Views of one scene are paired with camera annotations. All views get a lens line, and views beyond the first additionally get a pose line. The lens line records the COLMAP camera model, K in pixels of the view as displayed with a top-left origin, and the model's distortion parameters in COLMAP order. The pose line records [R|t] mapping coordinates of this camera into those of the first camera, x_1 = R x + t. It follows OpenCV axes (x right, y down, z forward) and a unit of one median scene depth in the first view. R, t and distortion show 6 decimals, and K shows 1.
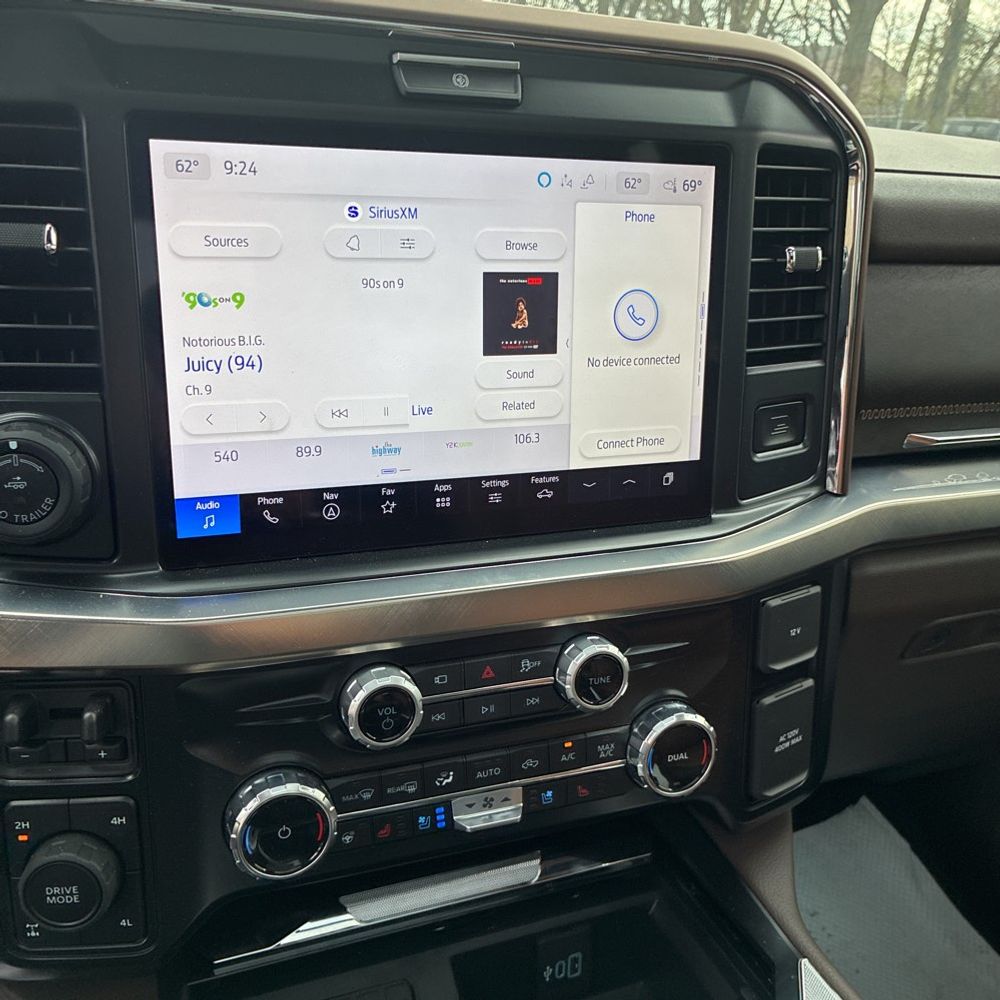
lens RADIAL K [[1000.3, 0, 500.0], [0, 1000.3, 500.0], [0, 0, 1]] dist [0.013704, -0.019547]
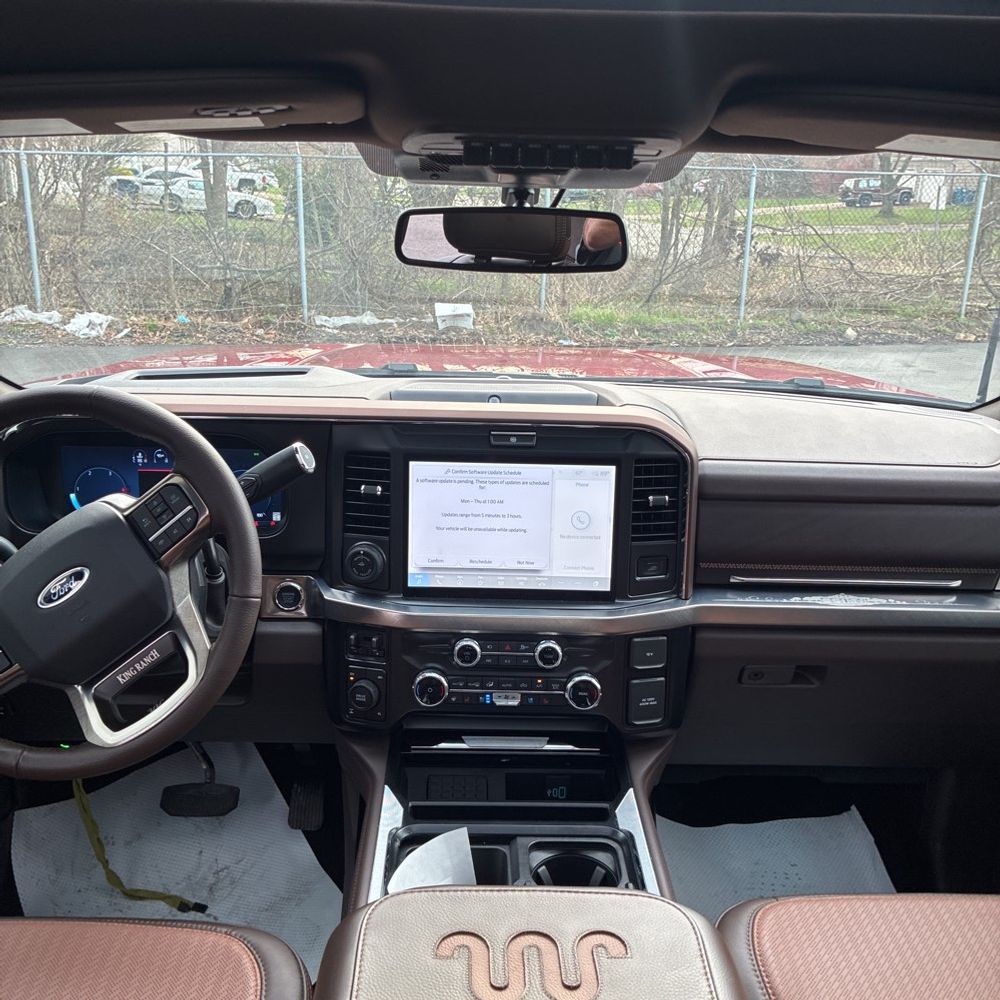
lens RADIAL K [[1021.4, 0, 500.7], [0, 1021.4, 484.8], [0, 0, 1]] dist [0.030154, -0.039299]
pose [[0.930284, 0.074561, -0.359184, 0.918863], [-0.101050, 0.993331, -0.055518, -0.110171], [0.352649, 0.087943, 0.931614, -1.615753]]
